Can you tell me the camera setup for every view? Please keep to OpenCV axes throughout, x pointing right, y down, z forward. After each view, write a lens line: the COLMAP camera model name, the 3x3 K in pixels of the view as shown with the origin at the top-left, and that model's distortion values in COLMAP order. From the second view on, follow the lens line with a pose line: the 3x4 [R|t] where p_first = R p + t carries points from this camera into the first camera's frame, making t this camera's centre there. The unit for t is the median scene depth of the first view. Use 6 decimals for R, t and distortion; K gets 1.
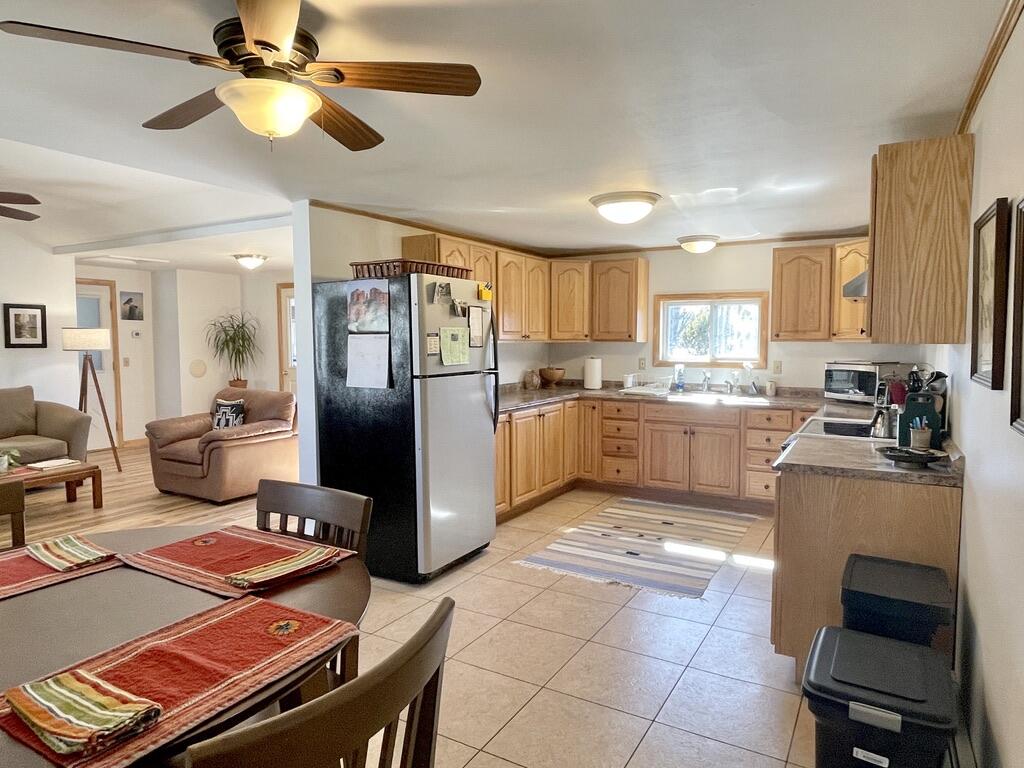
lens RADIAL K [[639.0, 0, 512.0], [0, 639.0, 384.0], [0, 0, 1]] dist [-0.003555, -0.001207]
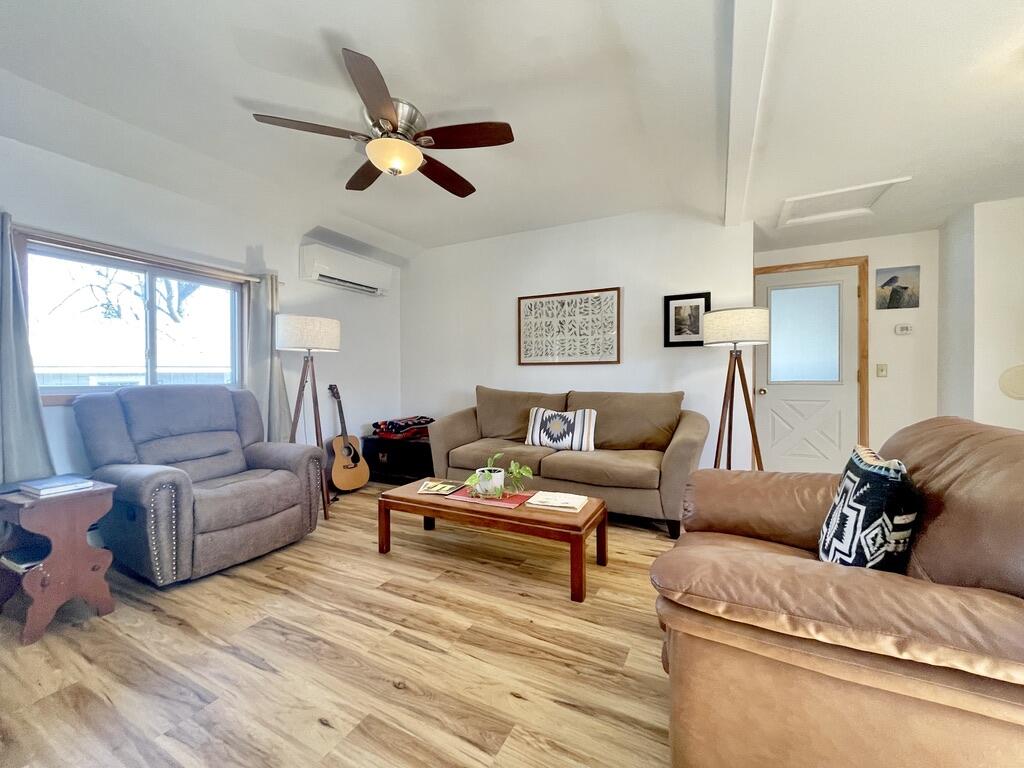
lens RADIAL K [[413.2, 0, 512.0], [0, 413.2, 384.0], [0, 0, 1]] dist [-0.005416, -0.000066]
pose [[0.051711, 0.015075, -0.998548, -0.229665], [-0.064526, 0.997847, 0.011723, 0.000696], [0.996575, 0.063826, 0.052573, 0.735056]]
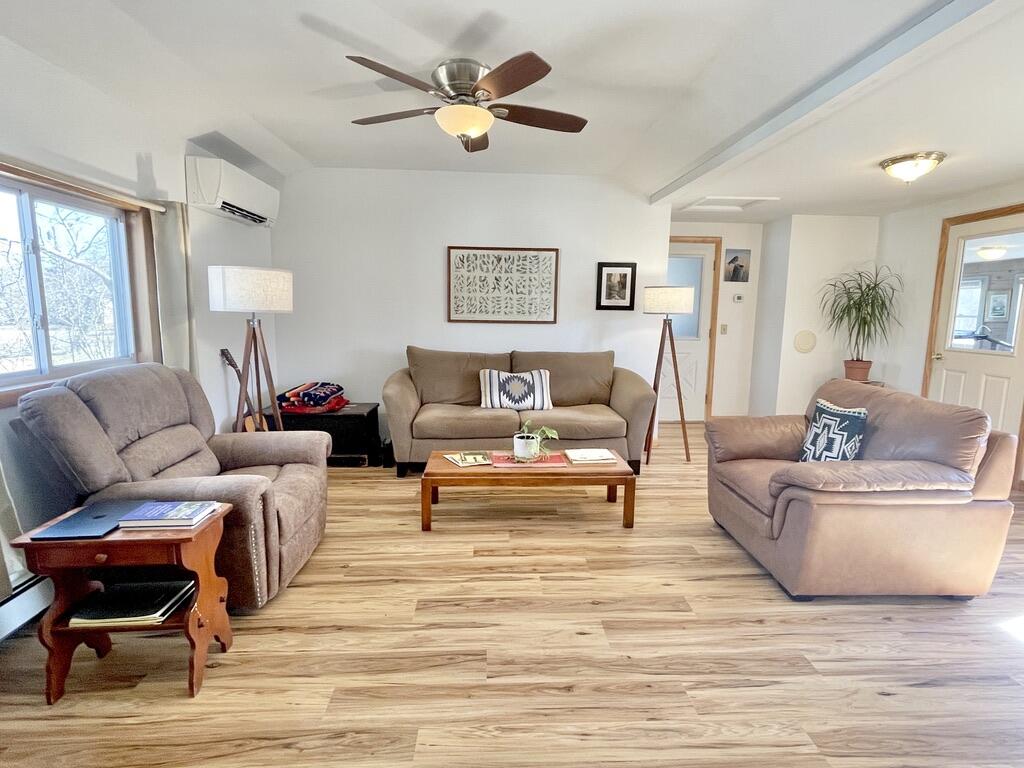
lens RADIAL K [[516.5, 0, 512.0], [0, 516.5, 384.0], [0, 0, 1]] dist [-0.005882, -0.001492]
pose [[0.545156, 0.129114, -0.828332, -0.200195], [-0.070559, 0.991630, 0.108130, -0.020080], [0.835360, -0.000502, 0.549703, 0.450810]]
